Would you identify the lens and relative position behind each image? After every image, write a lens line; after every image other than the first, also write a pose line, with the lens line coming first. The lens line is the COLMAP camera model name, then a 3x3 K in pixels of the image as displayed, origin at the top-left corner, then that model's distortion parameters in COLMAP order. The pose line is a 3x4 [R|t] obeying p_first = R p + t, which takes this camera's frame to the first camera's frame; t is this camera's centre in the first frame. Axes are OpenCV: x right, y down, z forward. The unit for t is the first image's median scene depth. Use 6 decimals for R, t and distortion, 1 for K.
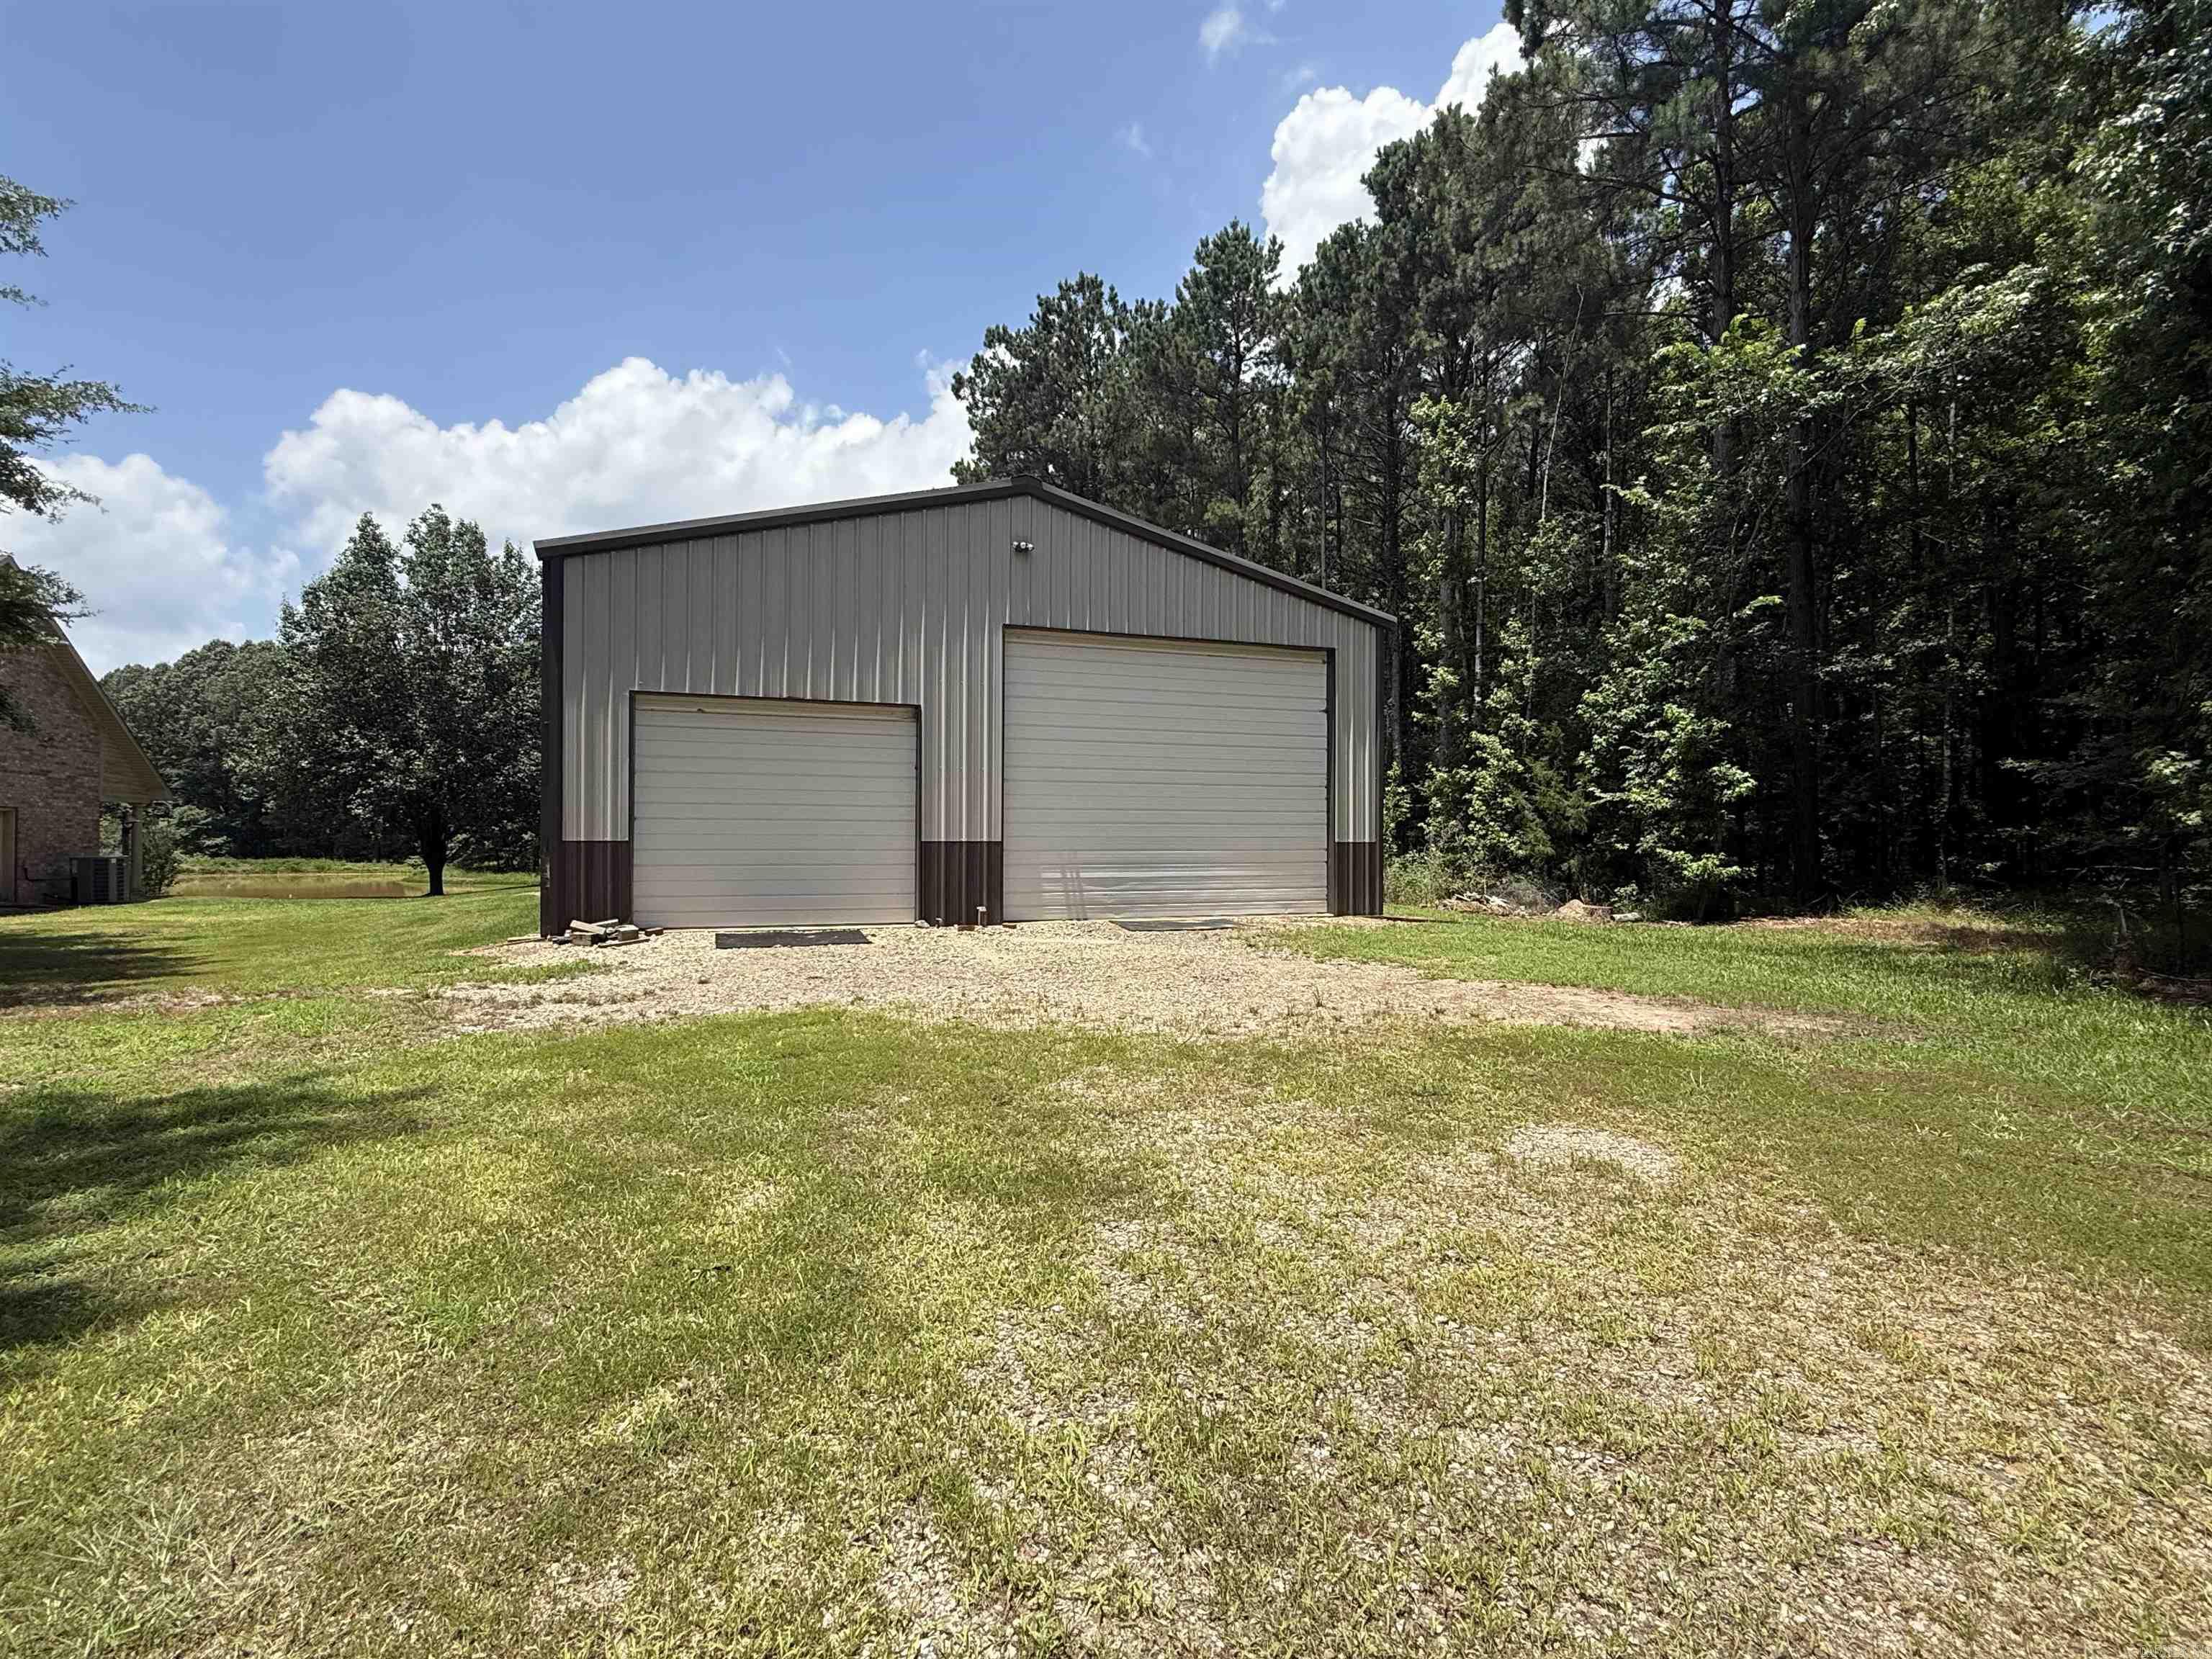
lens RADIAL K [[1036.0, 0, 1099.4], [0, 1036.0, 847.4], [0, 0, 1]] dist [0.001554, 0.000296]
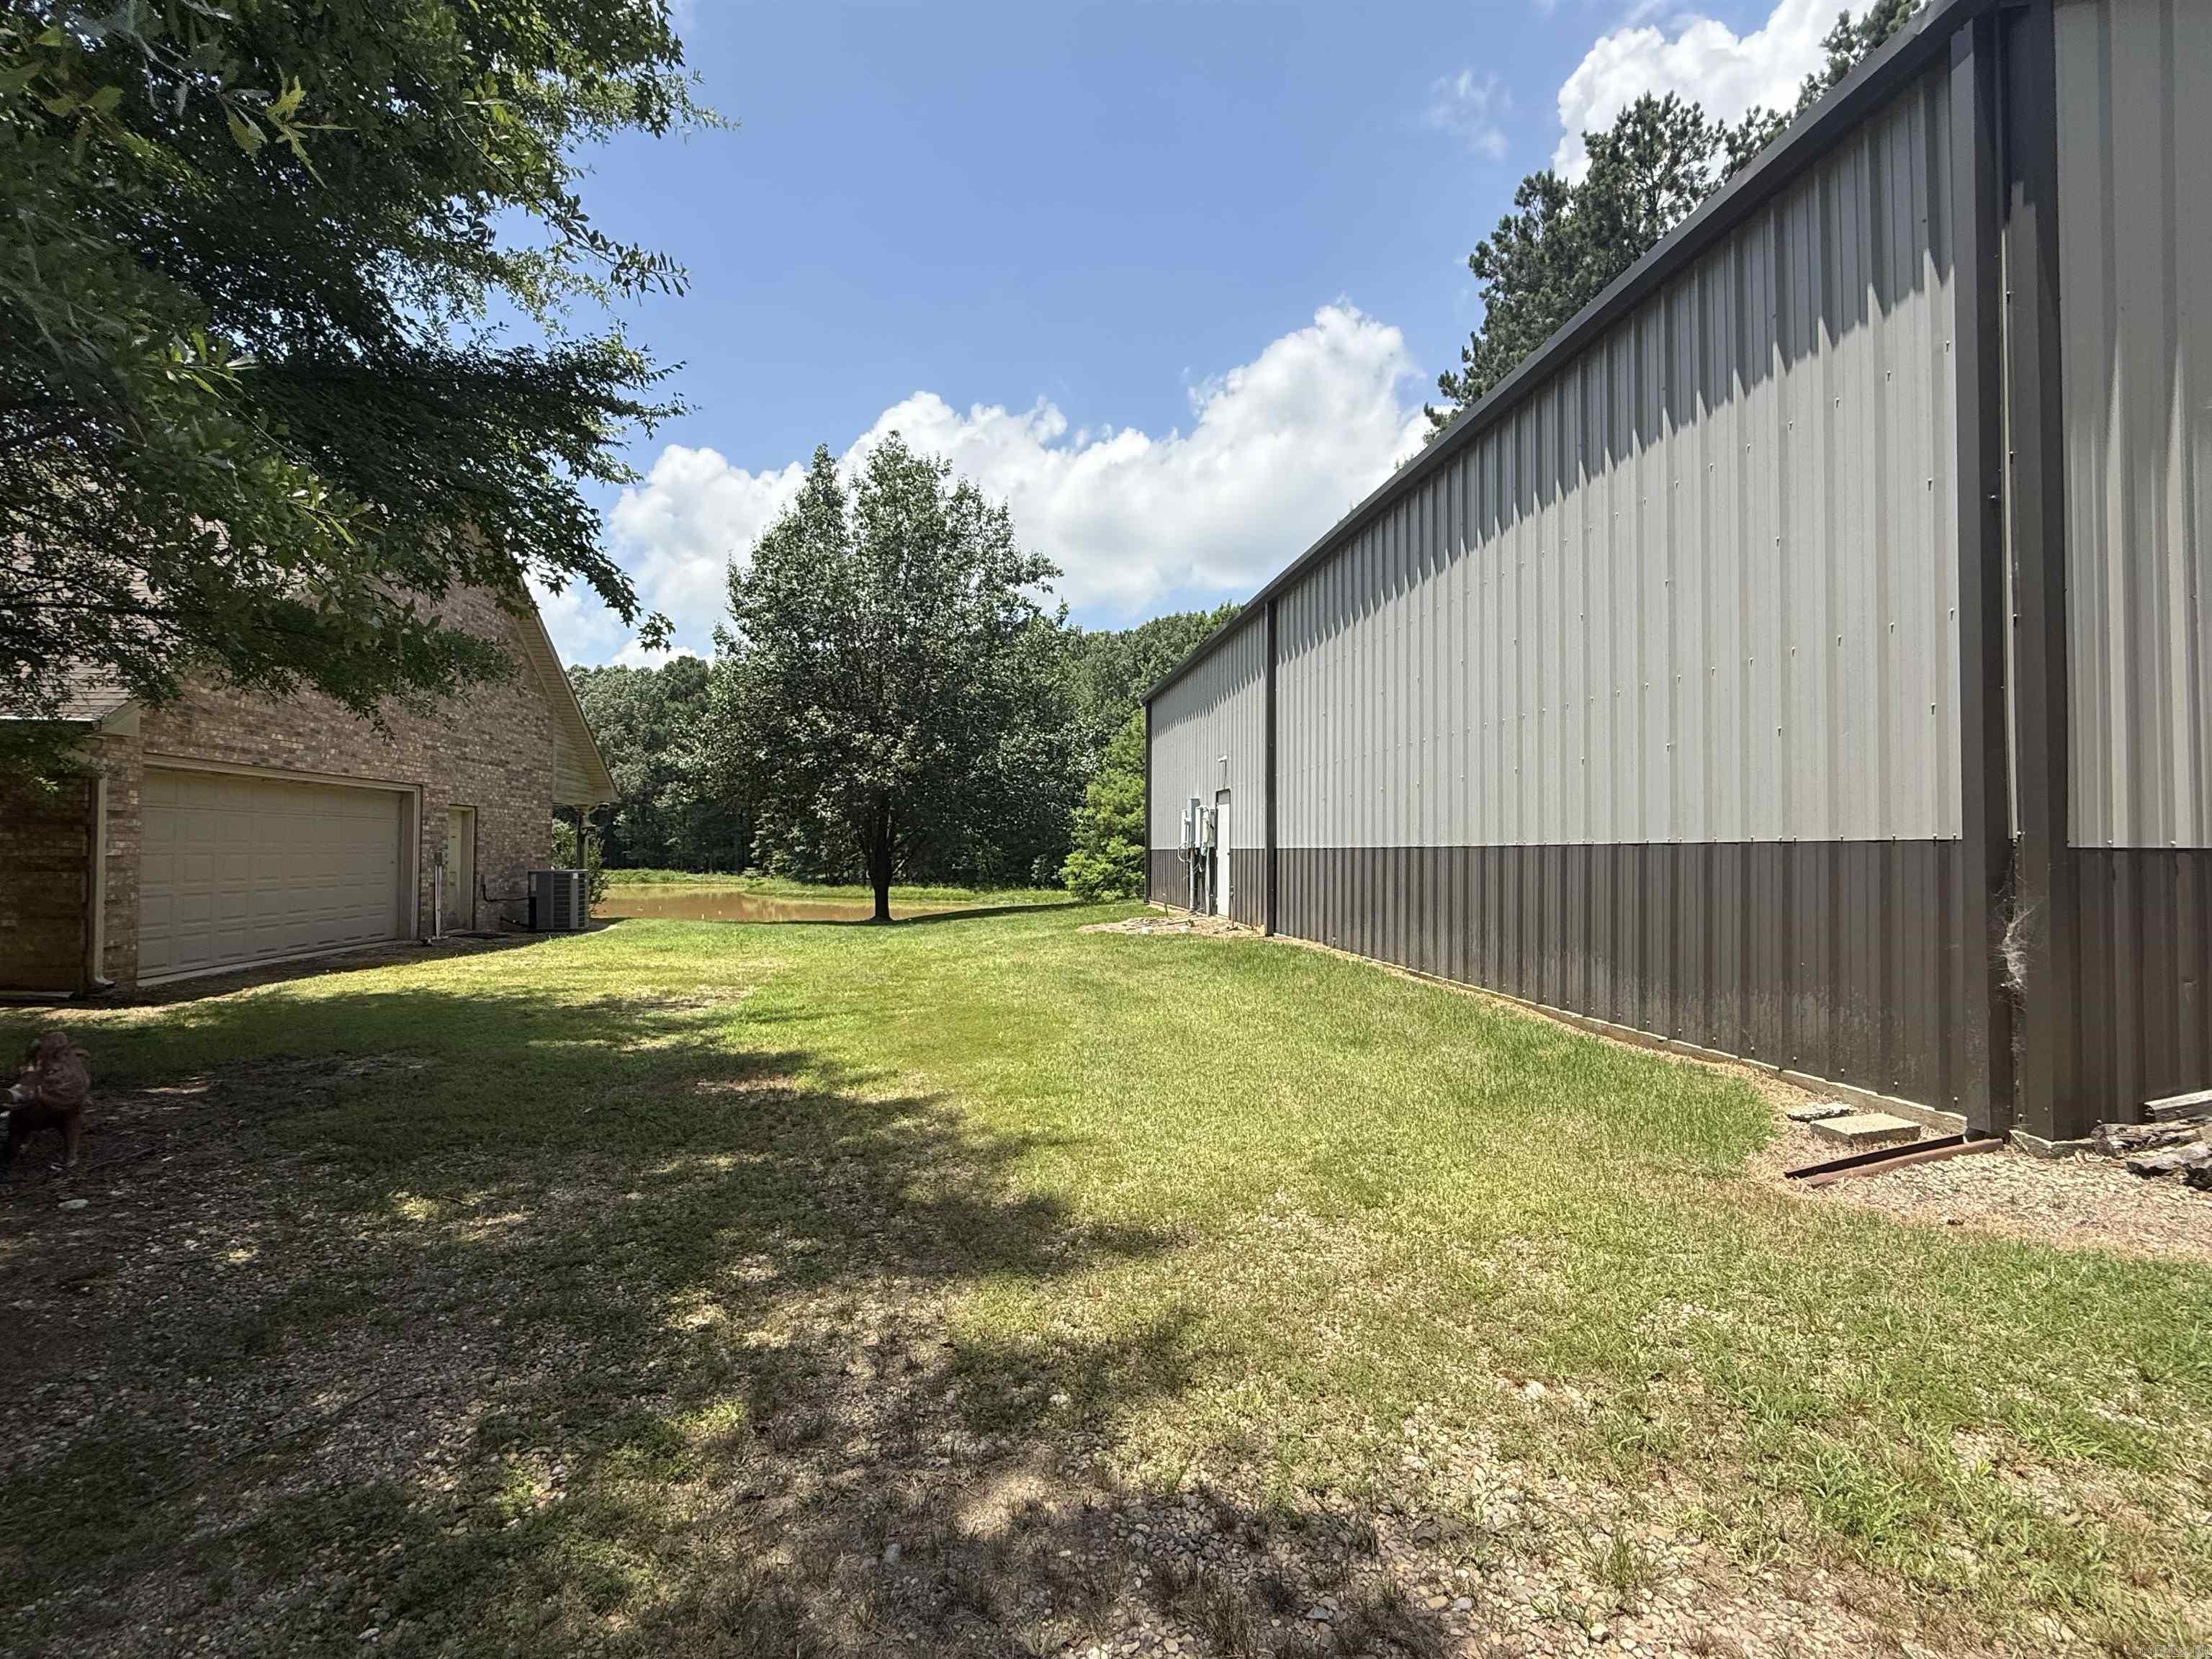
lens RADIAL K [[1036.0, 0, 1113.7], [0, 1036.0, 819.7], [0, 0, 1]] dist [0.001554, 0.000296]
pose [[0.977398, -0.001650, -0.211402, -0.113590], [-0.007117, 0.999146, -0.040705, -0.000236], [0.211288, 0.041289, 0.976551, 0.096328]]
